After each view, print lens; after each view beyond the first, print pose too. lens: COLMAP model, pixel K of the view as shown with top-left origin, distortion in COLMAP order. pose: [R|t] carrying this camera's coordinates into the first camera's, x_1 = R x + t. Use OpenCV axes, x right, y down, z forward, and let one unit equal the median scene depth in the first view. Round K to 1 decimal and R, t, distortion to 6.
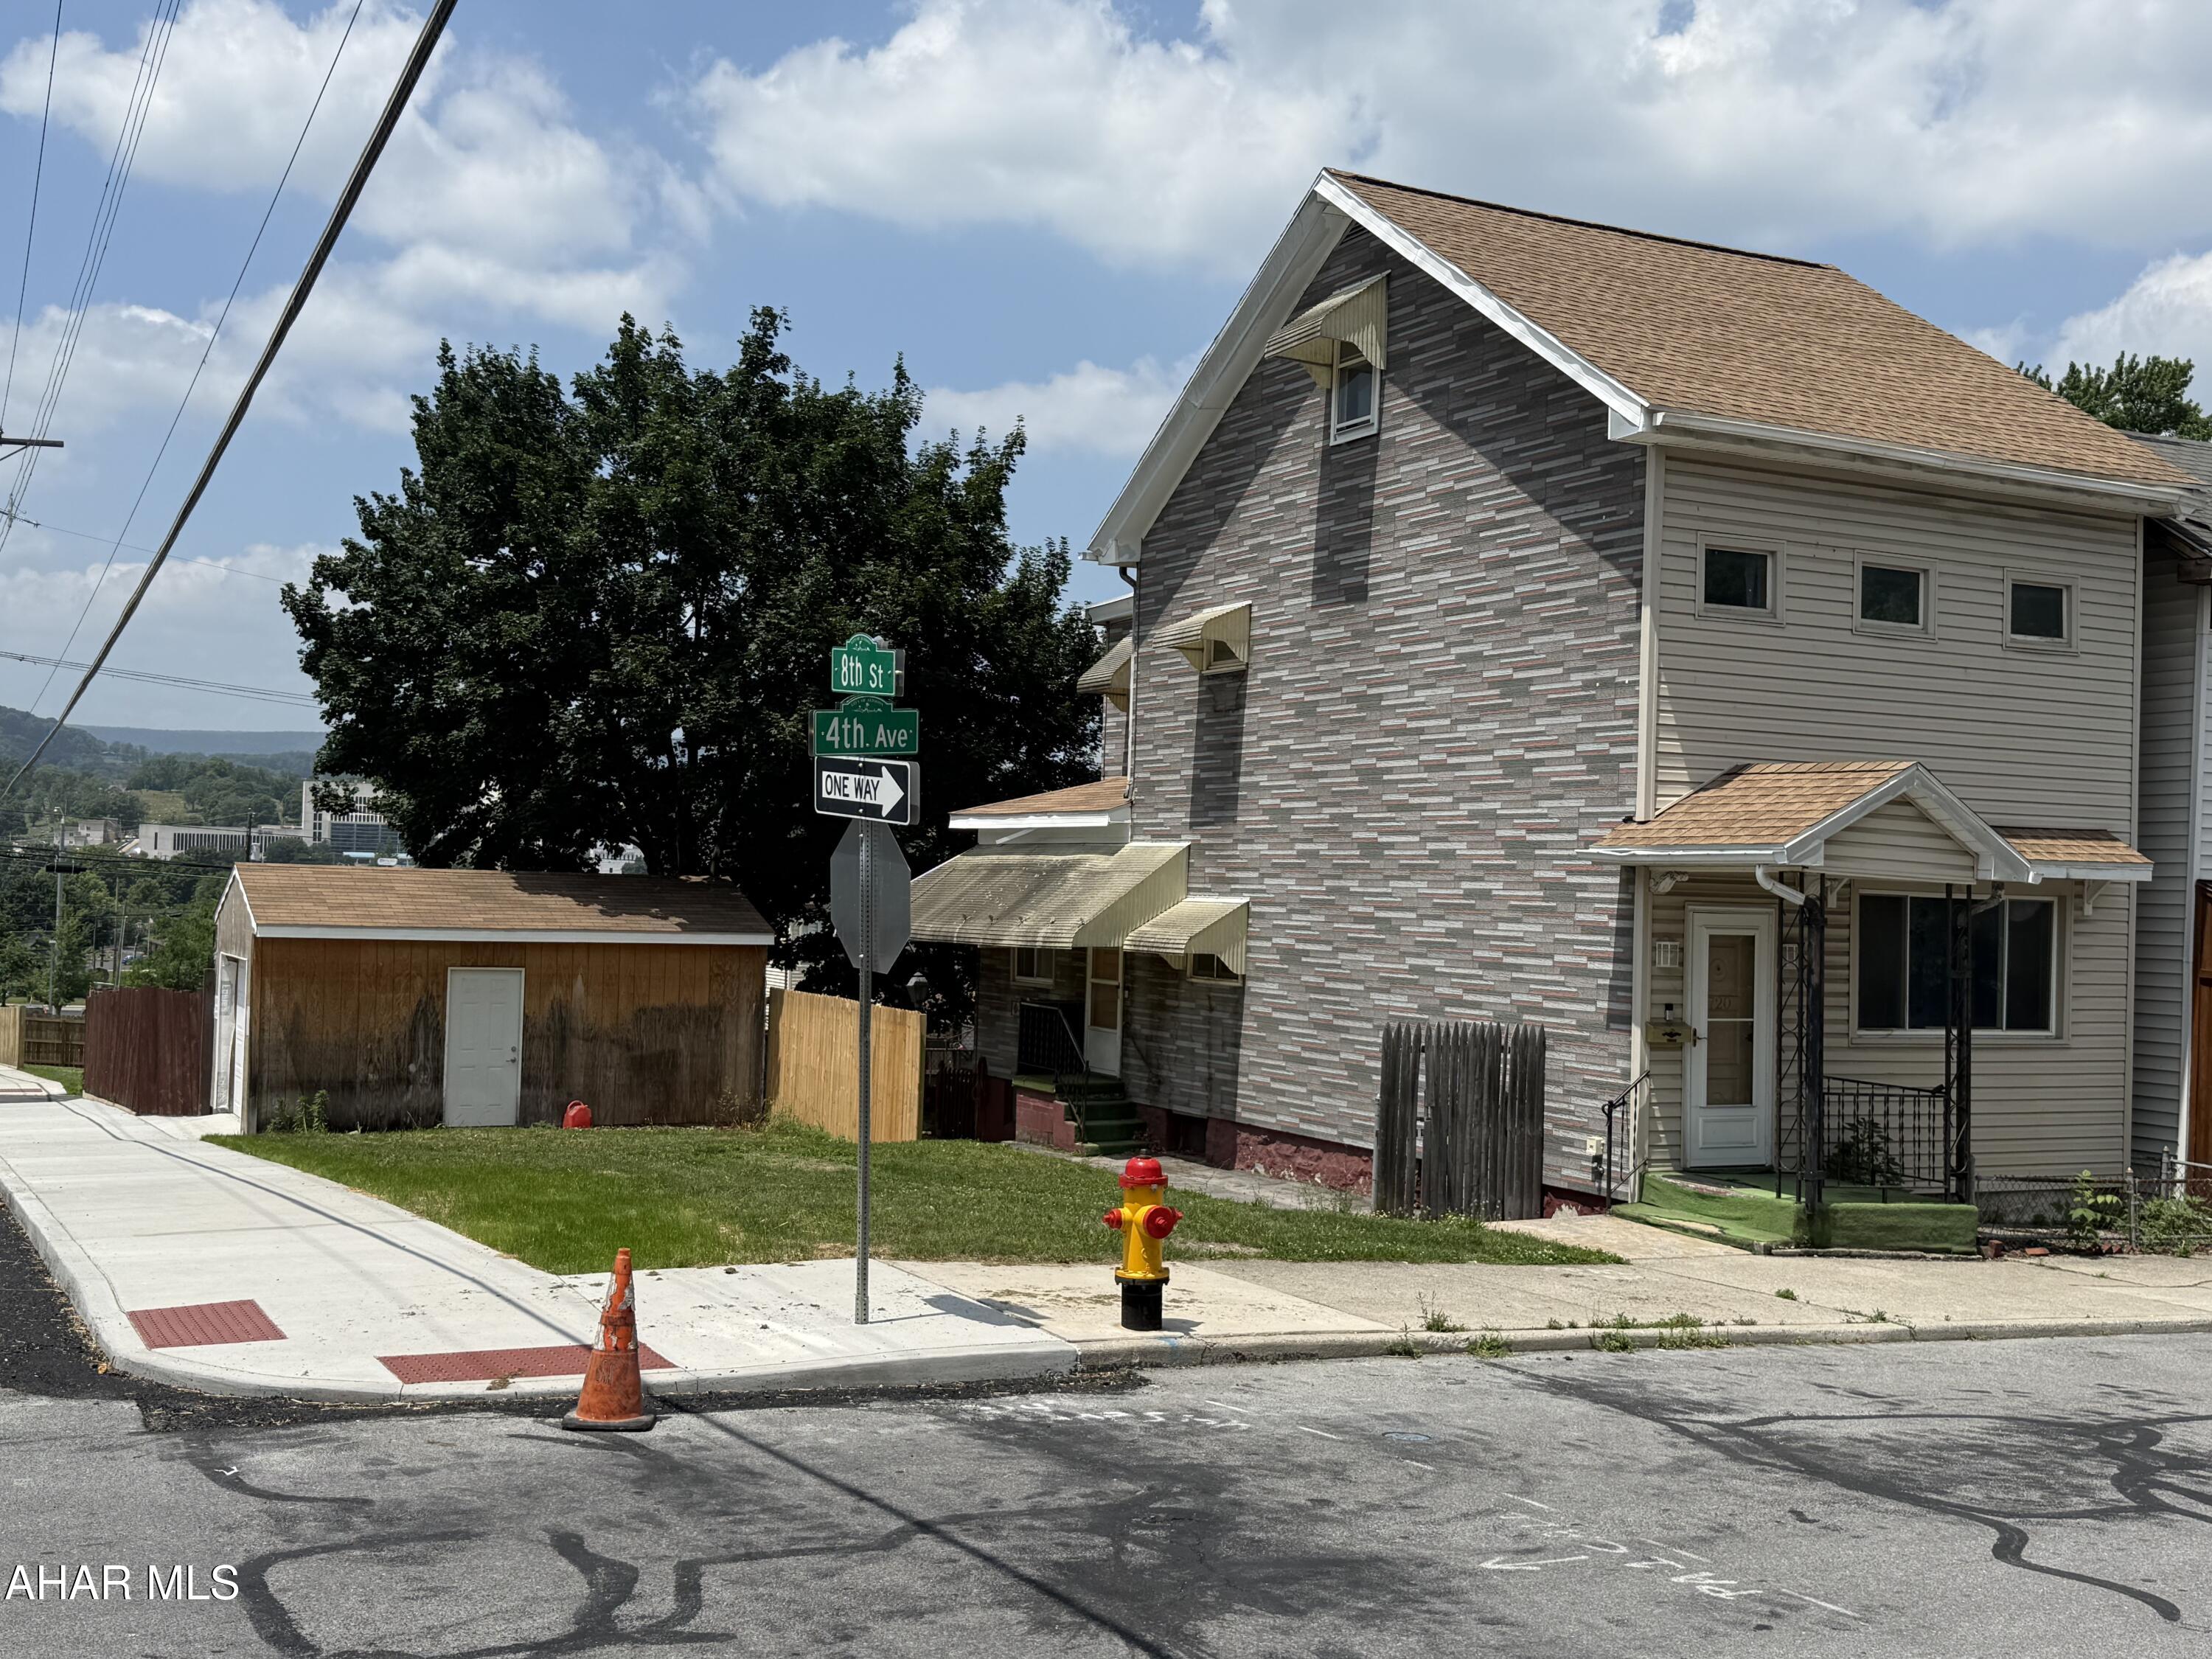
lens RADIAL K [[2374.5, 0, 1089.3], [0, 2374.5, 838.7], [0, 0, 1]] dist [0.053579, 0.000000]
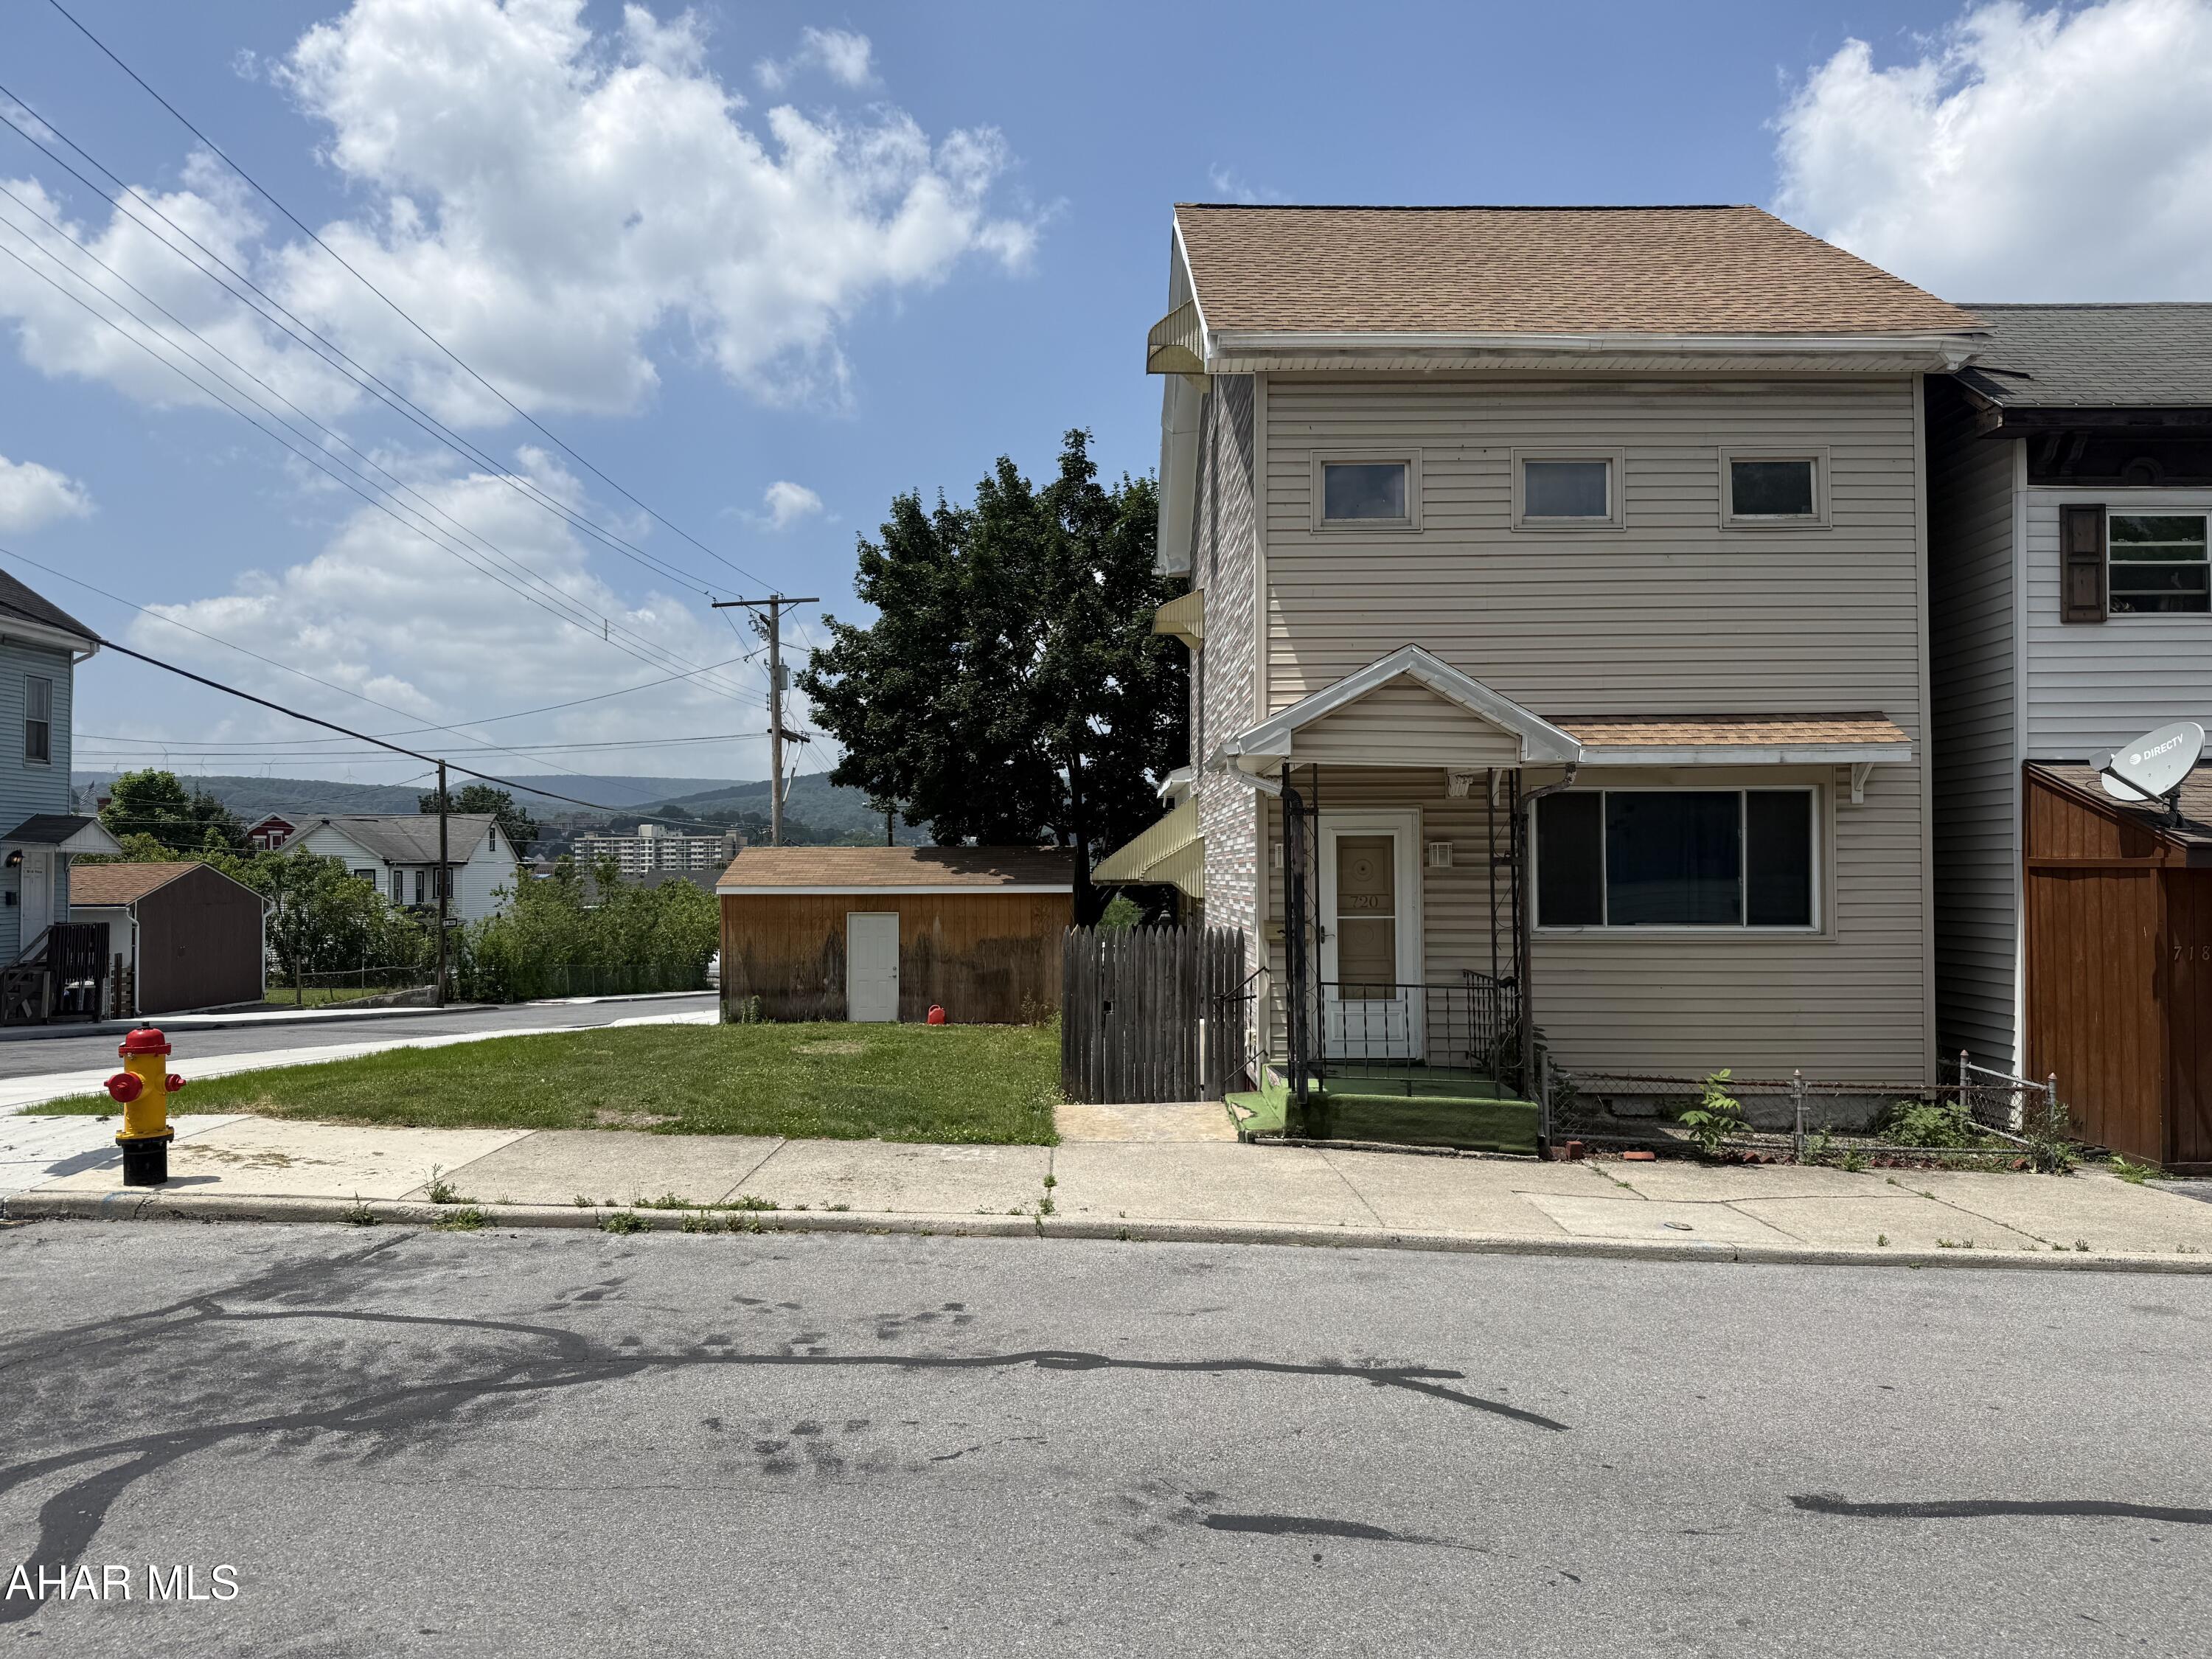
lens RADIAL K [[1544.6, 0, 1113.4], [0, 1544.6, 849.0], [0, 0, 1]] dist [0.053258, -0.066250]
pose [[0.891775, -0.041138, -0.450606, 0.424239], [0.041137, 0.999105, -0.009801, 0.043355], [0.450606, -0.009796, 0.892669, 0.315311]]
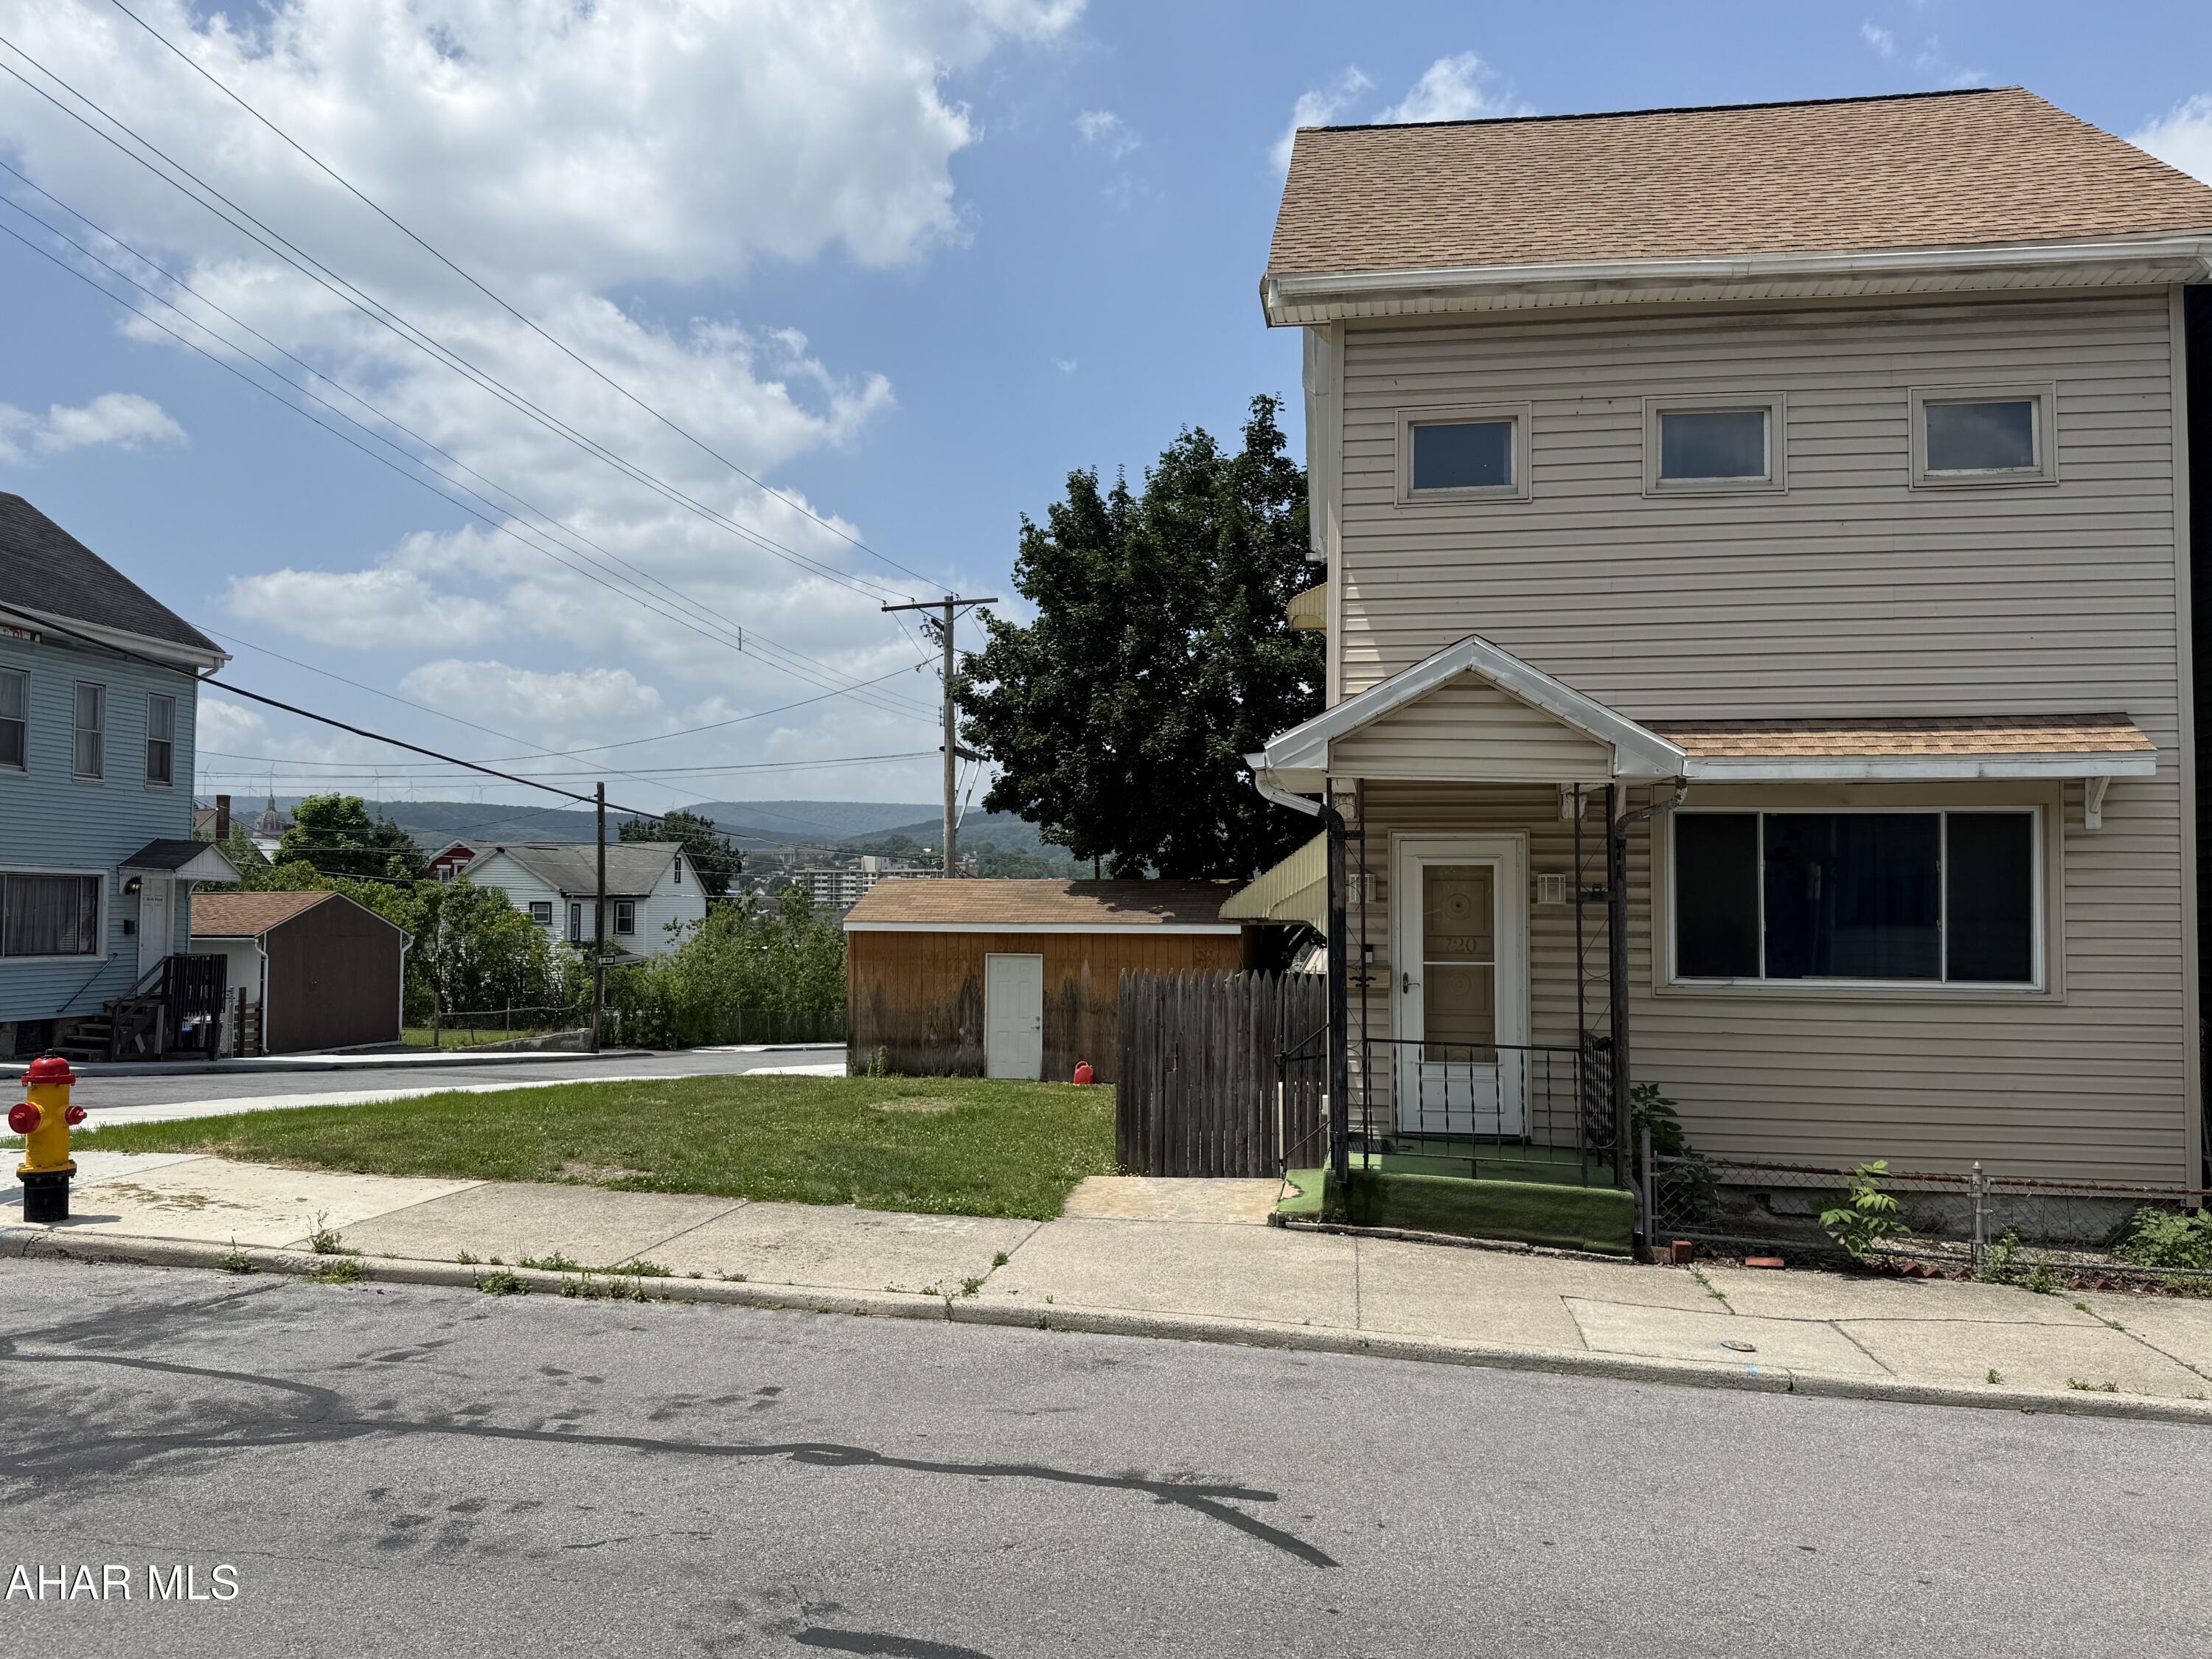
lens RADIAL K [[1806.2, 0, 1098.0], [0, 1806.2, 851.3], [0, 0, 1]] dist [0.052446, -0.073770]
pose [[0.804231, -0.045851, -0.592546, 0.495058], [0.031279, 0.998903, -0.034842, 0.048481], [0.593493, 0.009487, 0.804783, 0.353481]]
